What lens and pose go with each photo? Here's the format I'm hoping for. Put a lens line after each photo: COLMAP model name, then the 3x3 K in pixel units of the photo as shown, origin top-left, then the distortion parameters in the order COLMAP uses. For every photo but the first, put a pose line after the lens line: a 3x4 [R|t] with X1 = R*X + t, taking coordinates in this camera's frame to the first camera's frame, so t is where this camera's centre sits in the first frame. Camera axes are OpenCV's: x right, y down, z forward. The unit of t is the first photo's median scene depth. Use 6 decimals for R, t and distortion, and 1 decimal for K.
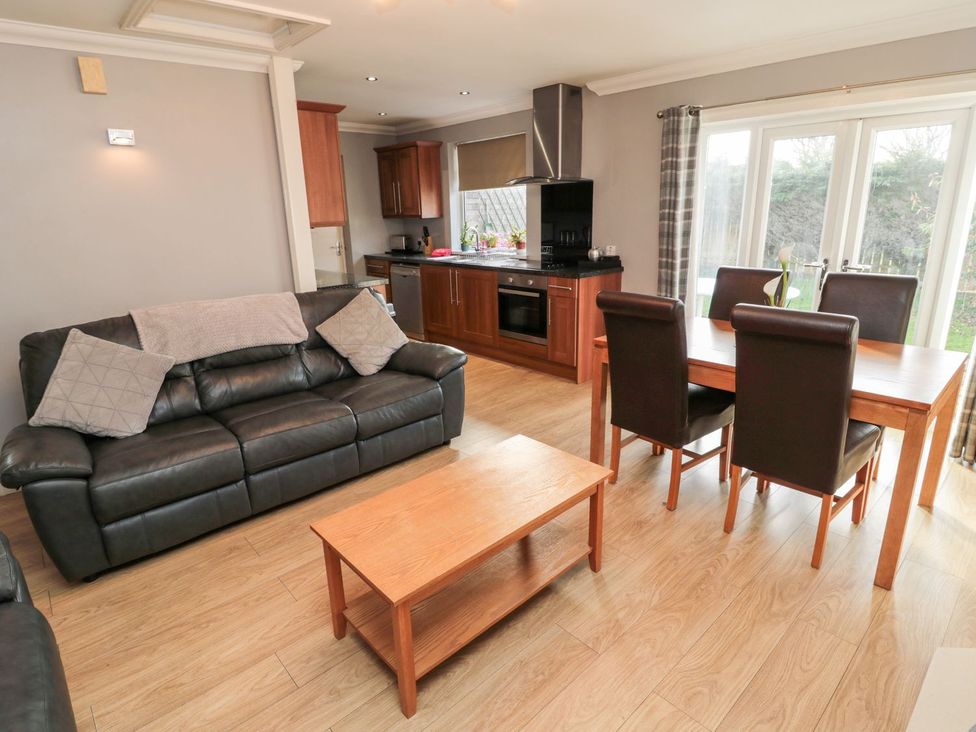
lens RADIAL K [[539.6, 0, 488.0], [0, 539.6, 366.0], [0, 0, 1]] dist [0.000351, -0.012651]
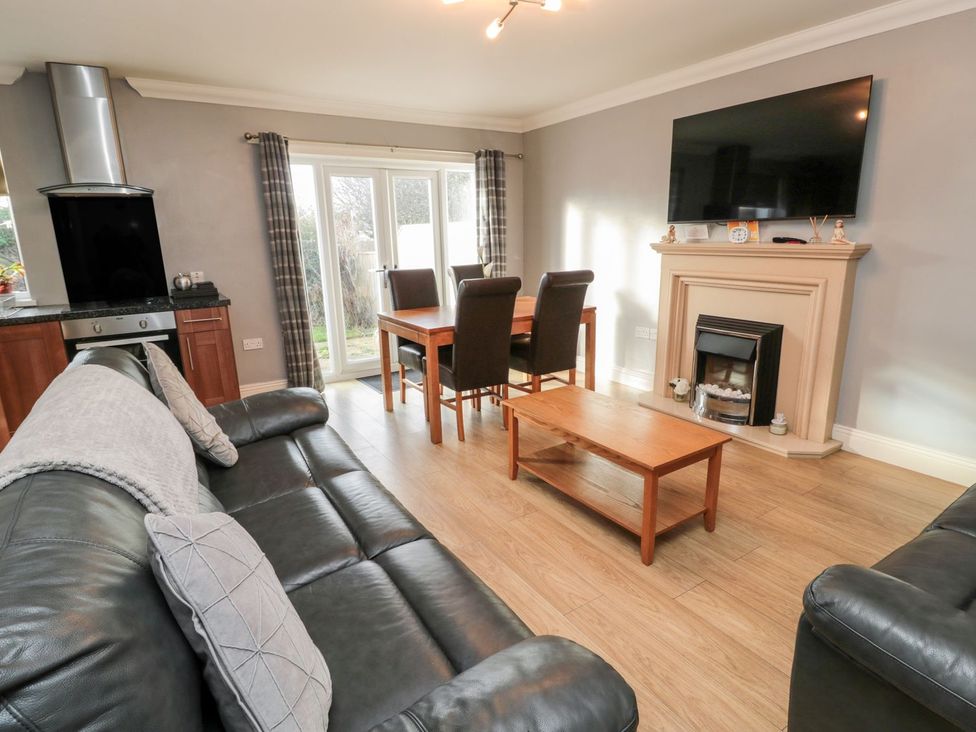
lens RADIAL K [[523.9, 0, 488.0], [0, 523.9, 366.0], [0, 0, 1]] dist [-0.003469, -0.000818]
pose [[0.163610, -0.221992, 0.961224, -0.720772], [0.299158, 0.939638, 0.166087, -0.100675], [-0.940072, 0.260385, 0.220145, 0.528501]]
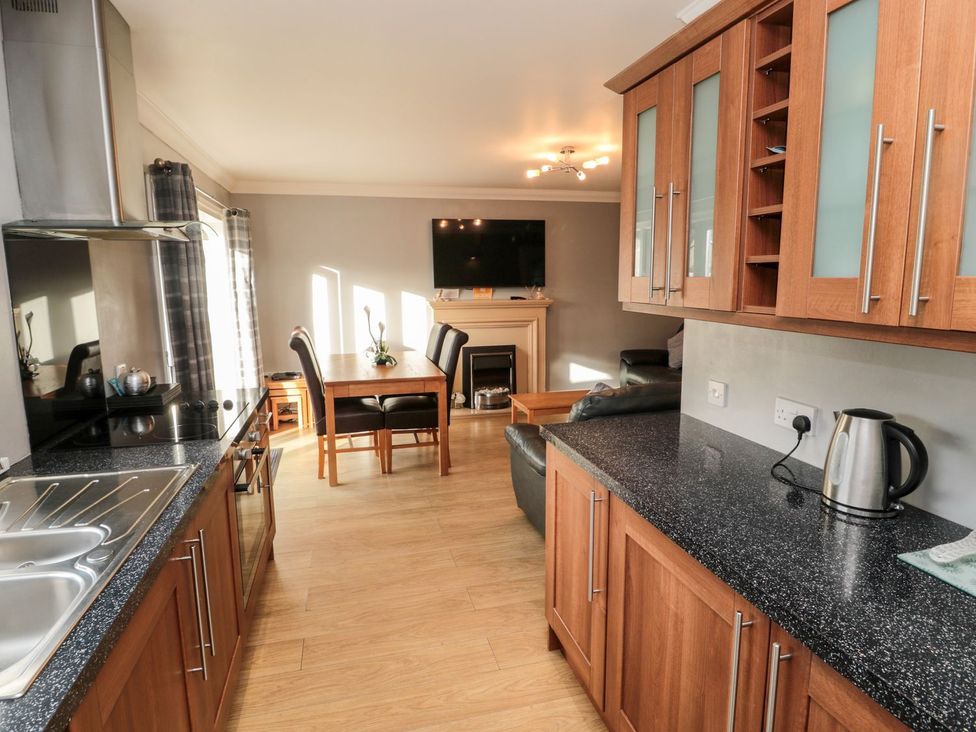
lens RADIAL K [[539.6, 0, 488.0], [0, 539.6, 366.0], [0, 0, 1]] dist [0.000351, -0.012651]
pose [[-0.891501, -0.039597, 0.451286, -0.424435], [0.158719, 0.905730, 0.393017, -0.486442], [-0.424305, 0.422002, -0.801174, 1.667222]]
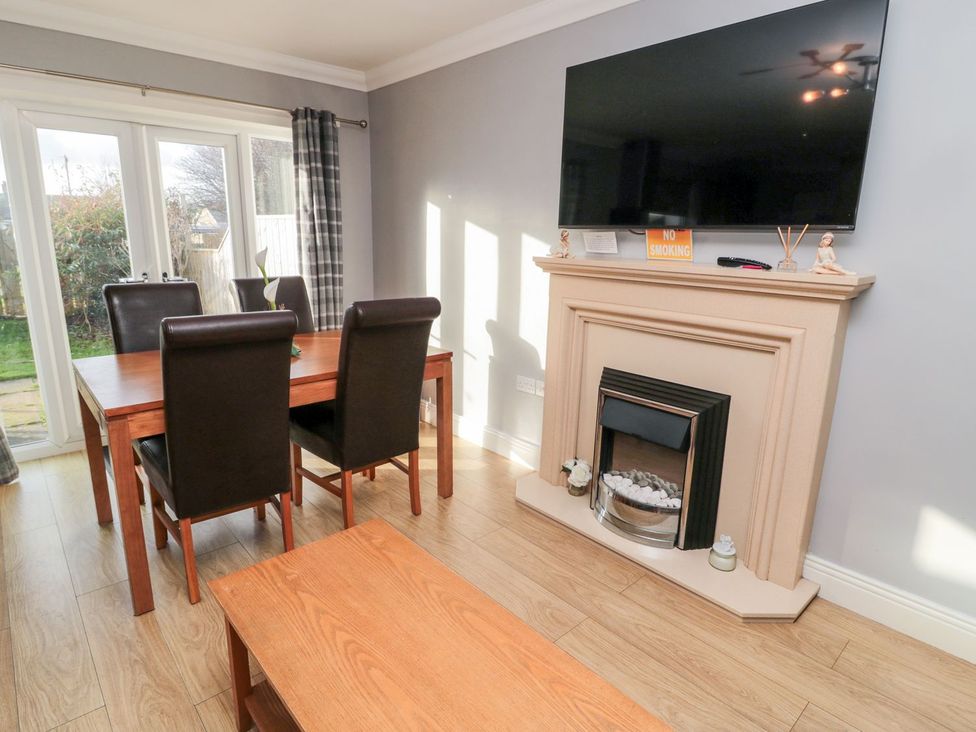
lens RADIAL K [[539.6, 0, 488.0], [0, 539.6, 366.0], [0, 0, 1]] dist [0.000351, -0.012651]
pose [[-0.000951, -0.213689, 0.976901, -0.306093], [0.265267, 0.941850, 0.206280, -0.086056], [-0.964174, 0.259336, 0.055789, 0.440495]]
